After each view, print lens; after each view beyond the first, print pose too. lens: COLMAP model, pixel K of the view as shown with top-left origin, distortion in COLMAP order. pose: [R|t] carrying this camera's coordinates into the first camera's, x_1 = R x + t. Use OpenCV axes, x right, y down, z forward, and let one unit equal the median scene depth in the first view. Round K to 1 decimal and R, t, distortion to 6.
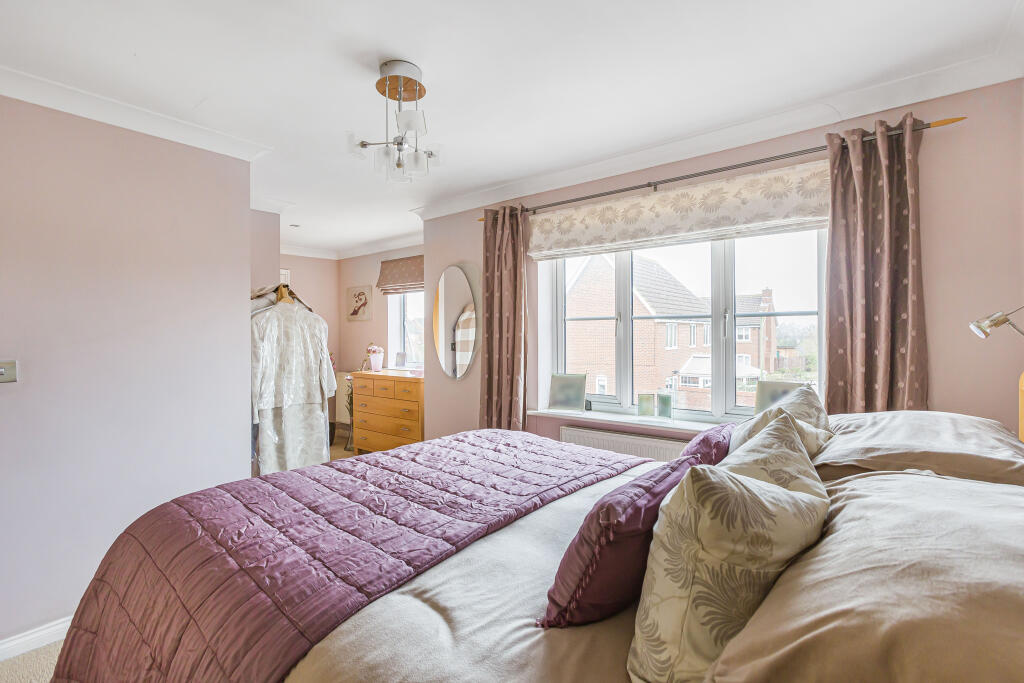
lens RADIAL K [[464.8, 0, 514.8], [0, 464.8, 337.0], [0, 0, 1]] dist [0.001394, 0.002420]
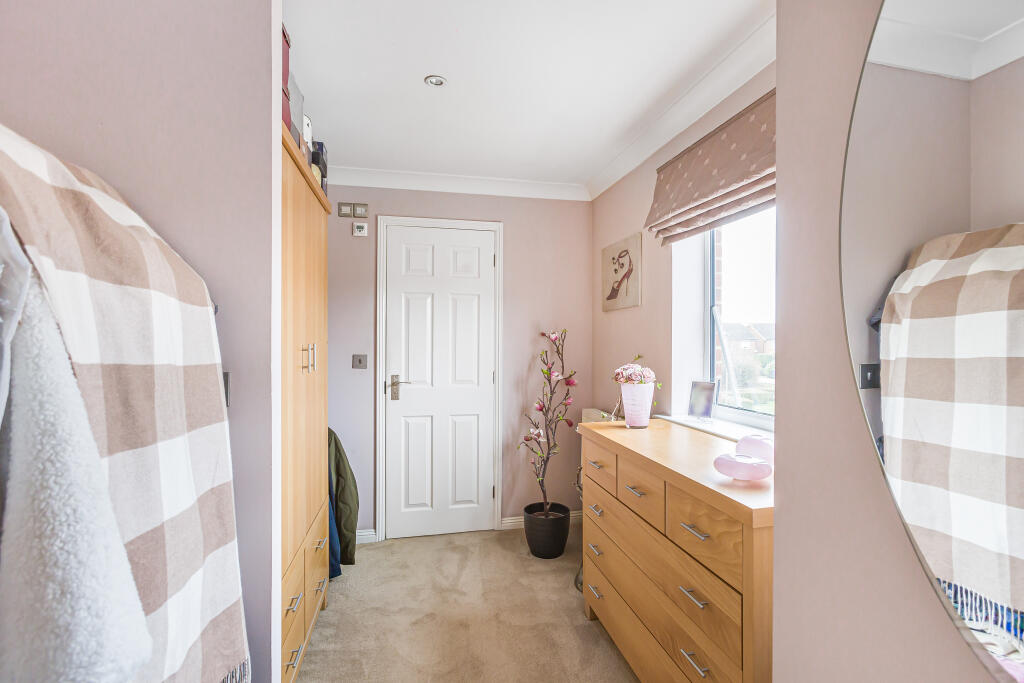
lens RADIAL K [[464.8, 0, 517.2], [0, 464.8, 341.2], [0, 0, 1]] dist [0.001394, 0.002420]
pose [[0.785162, 0.012098, -0.619173, -0.120708], [-0.012025, 0.999918, 0.004289, -0.001400], [0.619174, 0.004078, 0.785243, 0.579956]]
